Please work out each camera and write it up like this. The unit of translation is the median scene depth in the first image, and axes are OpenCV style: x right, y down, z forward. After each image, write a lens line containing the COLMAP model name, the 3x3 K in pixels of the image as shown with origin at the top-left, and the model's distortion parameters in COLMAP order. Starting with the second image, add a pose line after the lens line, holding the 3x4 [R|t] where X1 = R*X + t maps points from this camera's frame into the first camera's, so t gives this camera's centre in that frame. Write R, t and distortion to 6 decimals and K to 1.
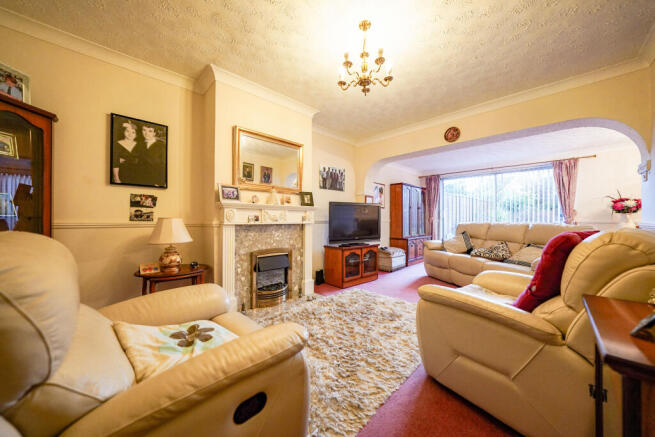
lens RADIAL K [[224.5, 0, 323.3], [0, 224.5, 216.5], [0, 0, 1]] dist [-0.013118, -0.000099]
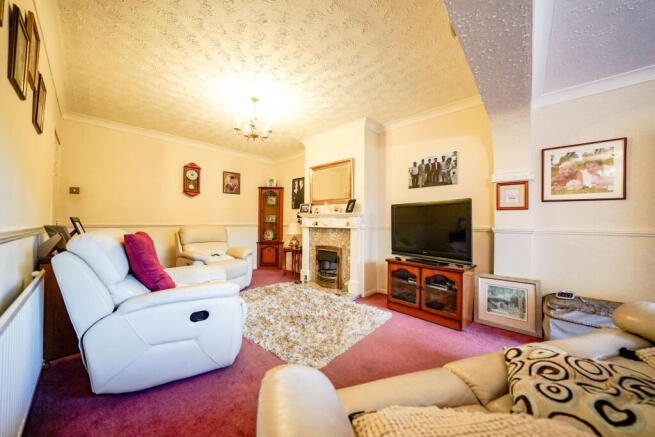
lens RADIAL K [[224.5, 0, 322.6], [0, 224.5, 217.7], [0, 0, 1]] dist [-0.013118, -0.000099]
pose [[0.076520, -0.023684, -0.996787, 0.804596], [-0.003006, 0.999708, -0.023984, 0.005008], [0.997064, 0.004832, 0.076426, 0.615908]]
